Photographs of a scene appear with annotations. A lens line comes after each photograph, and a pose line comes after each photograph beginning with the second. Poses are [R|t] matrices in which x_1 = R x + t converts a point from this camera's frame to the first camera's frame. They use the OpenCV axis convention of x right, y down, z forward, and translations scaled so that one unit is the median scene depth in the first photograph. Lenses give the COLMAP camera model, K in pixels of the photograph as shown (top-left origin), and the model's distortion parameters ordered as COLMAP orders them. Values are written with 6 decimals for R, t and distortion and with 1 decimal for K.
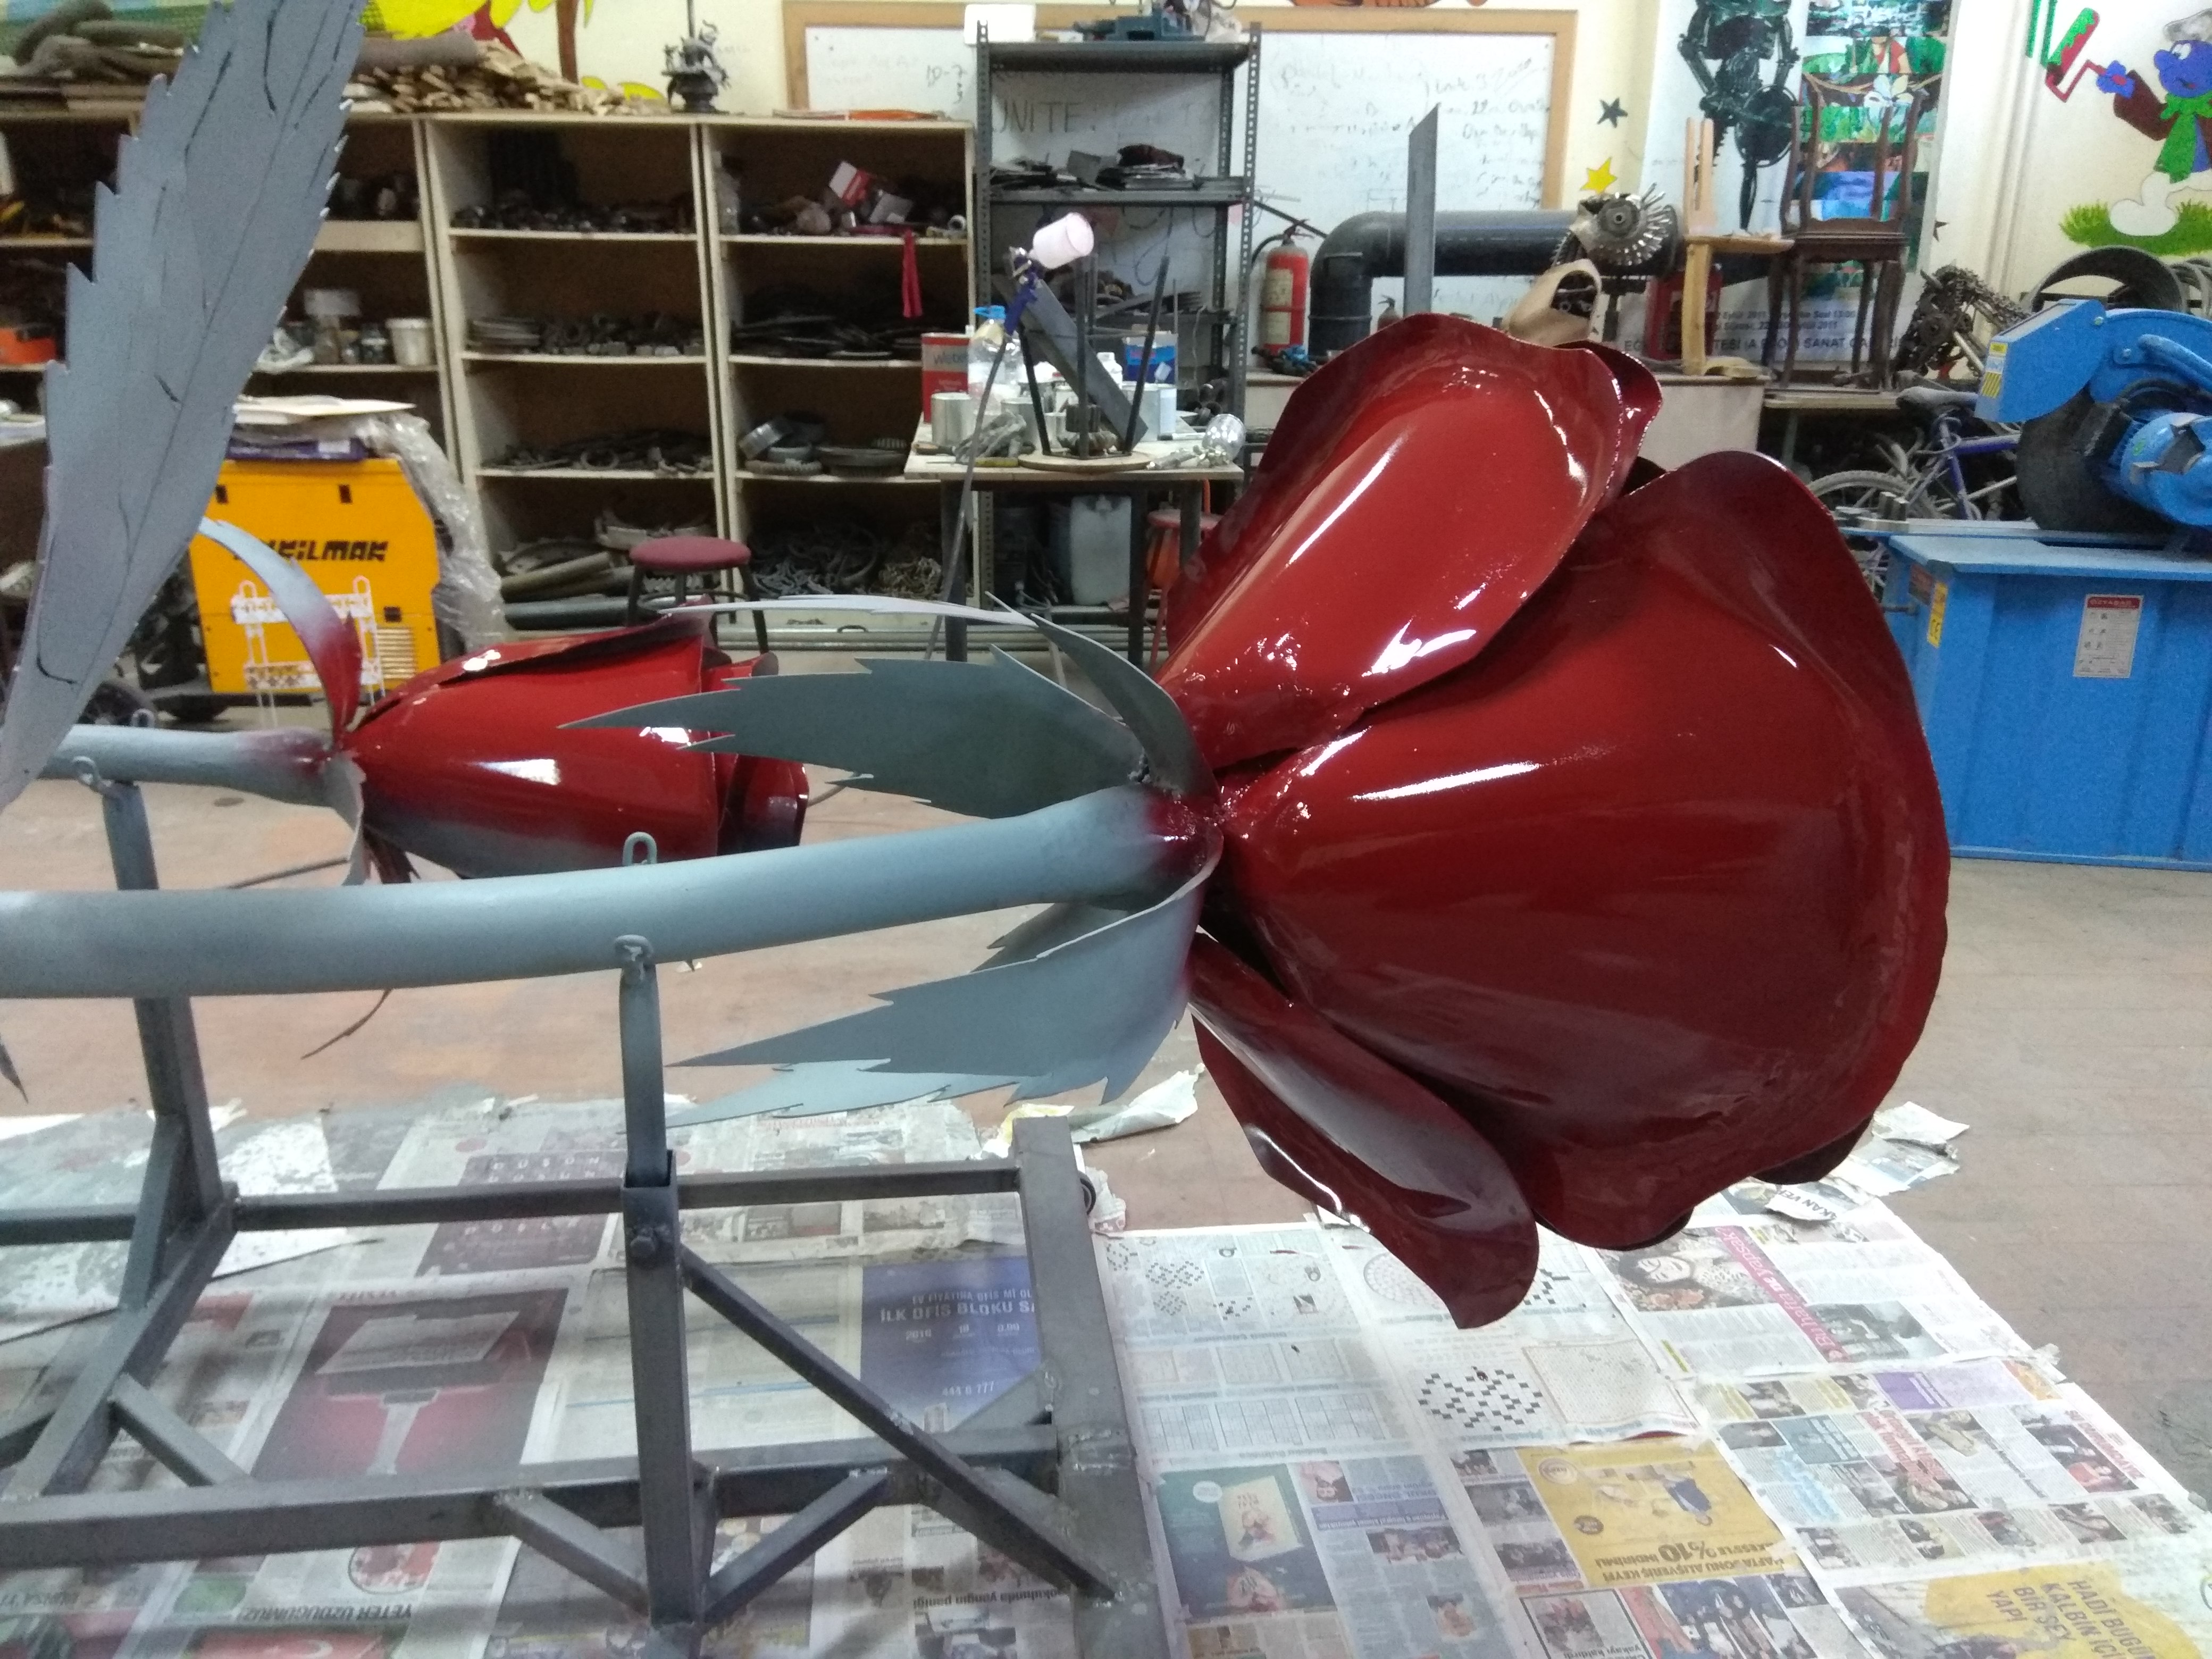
lens RADIAL K [[1714.5, 0, 1099.2], [0, 1714.5, 810.7], [0, 0, 1]] dist [0.084741, -0.130252]
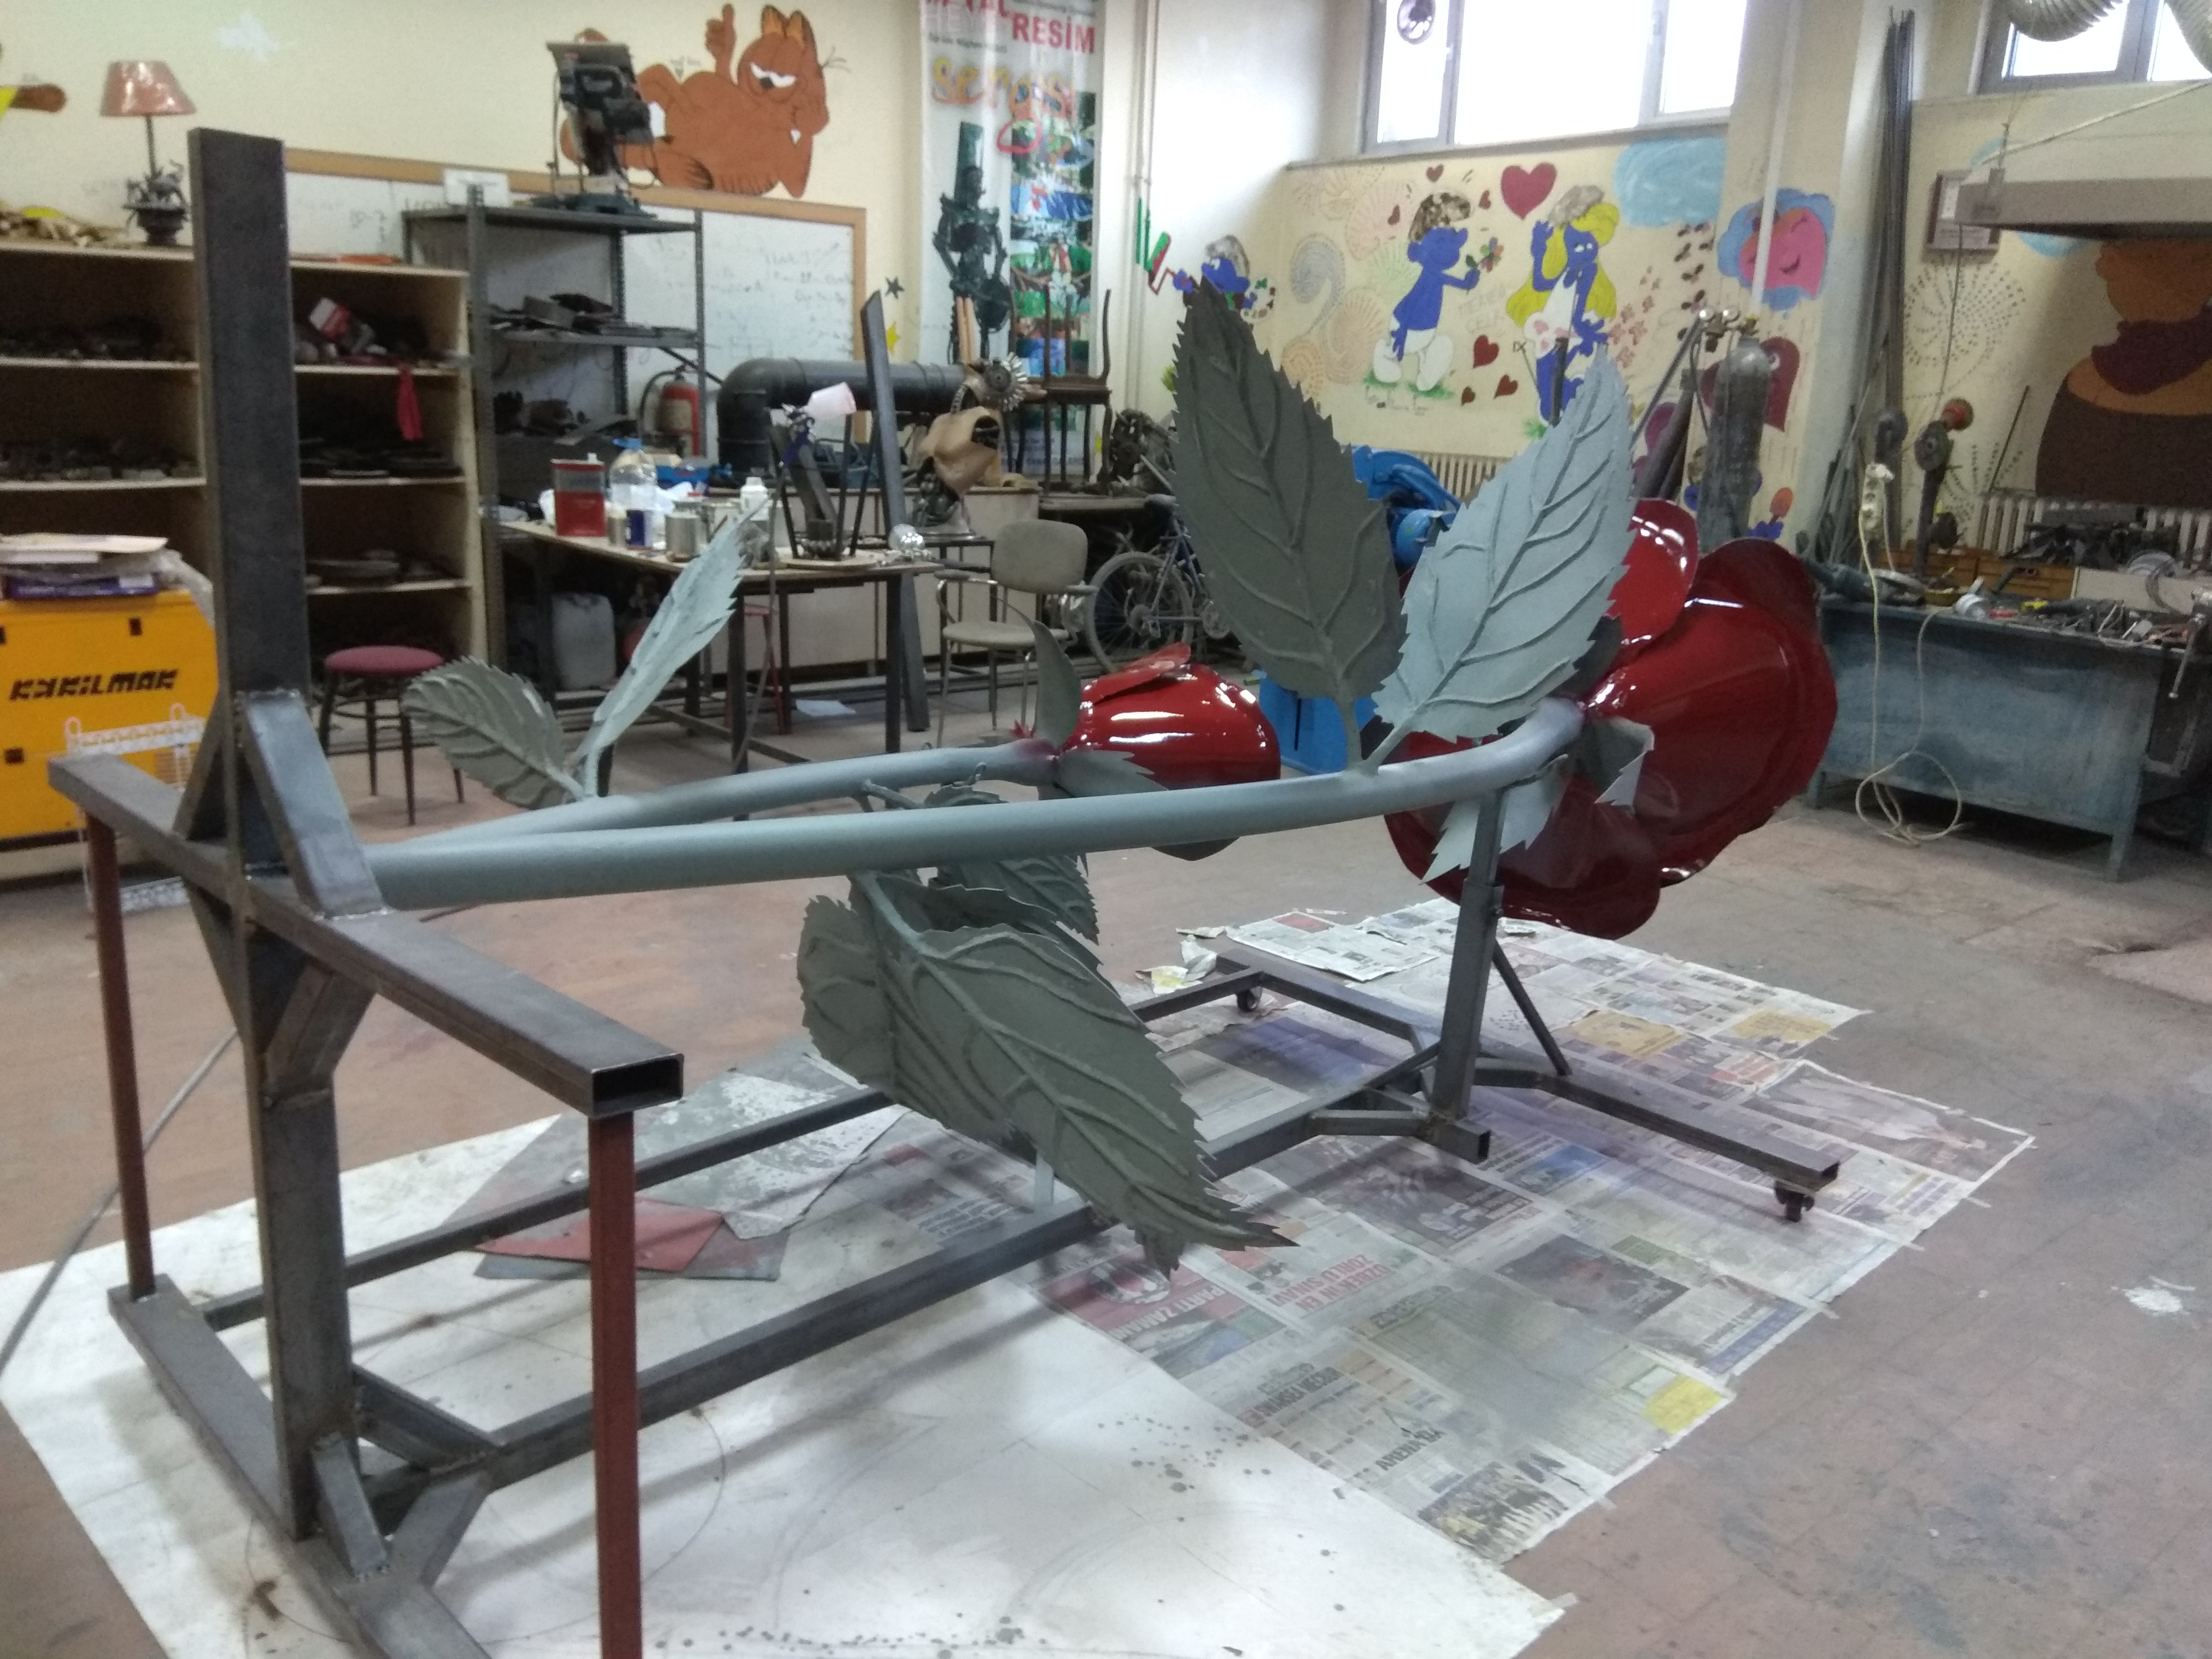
lens RADIAL K [[1714.5, 0, 1083.6], [0, 1714.5, 817.2], [0, 0, 1]] dist [0.084741, -0.130252]
pose [[0.795603, -0.130509, 0.591594, -0.603755], [0.157486, 0.987503, 0.006054, 0.010428], [-0.584991, 0.088351, 0.806213, -0.143229]]
